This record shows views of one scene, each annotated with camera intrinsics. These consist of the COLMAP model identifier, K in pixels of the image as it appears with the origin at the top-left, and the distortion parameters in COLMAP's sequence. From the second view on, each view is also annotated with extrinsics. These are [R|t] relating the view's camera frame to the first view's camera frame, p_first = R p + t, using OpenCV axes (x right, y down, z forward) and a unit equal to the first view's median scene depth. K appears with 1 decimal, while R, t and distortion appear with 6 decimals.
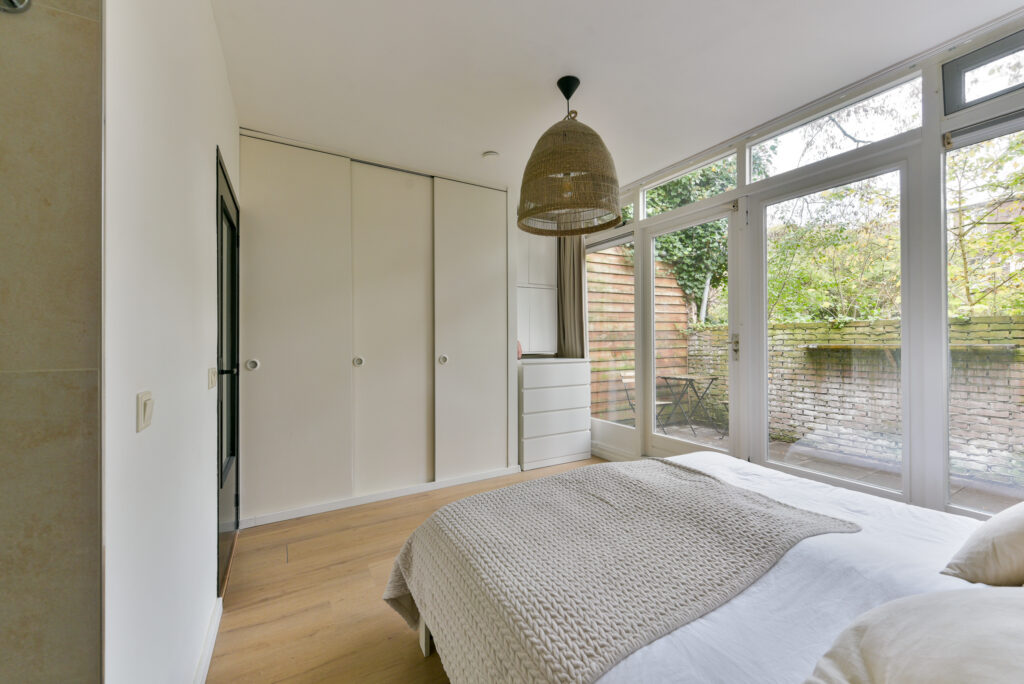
lens RADIAL K [[402.0, 0, 510.2], [0, 402.0, 340.7], [0, 0, 1]] dist [0.000358, 0.000053]
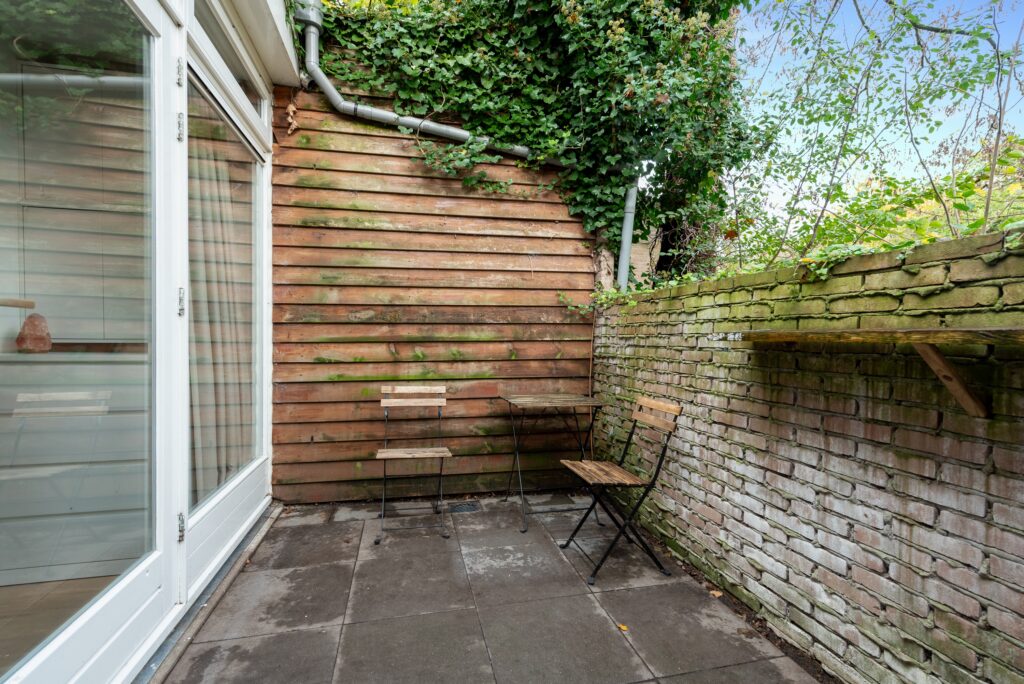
lens RADIAL K [[453.9, 0, 513.0], [0, 453.9, 343.7], [0, 0, 1]] dist [0.002890, 0.000351]
pose [[0.960077, 0.018903, -0.279096, 0.649209], [-0.014309, 0.999727, 0.018487, 0.015122], [0.279369, -0.013755, 0.960085, 0.550632]]
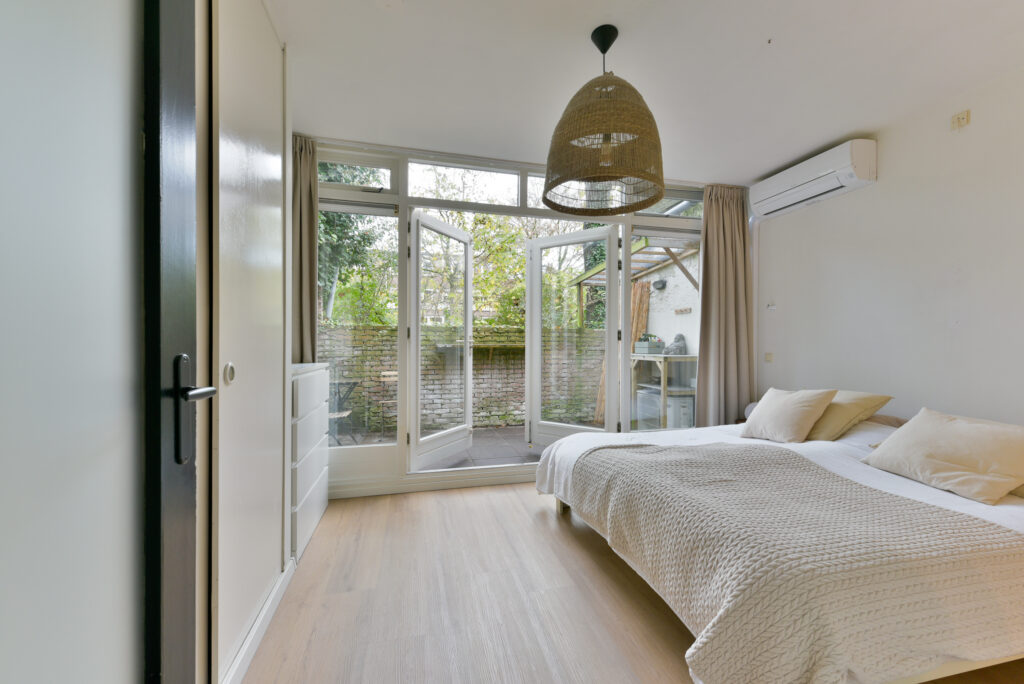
lens RADIAL K [[402.0, 0, 513.4], [0, 402.0, 340.8], [0, 0, 1]] dist [0.000358, 0.000053]
pose [[0.256286, 0.011686, 0.966530, -0.367203], [-0.007151, 0.999922, -0.010194, 0.009064], [-0.966575, -0.004299, 0.256349, 0.474066]]
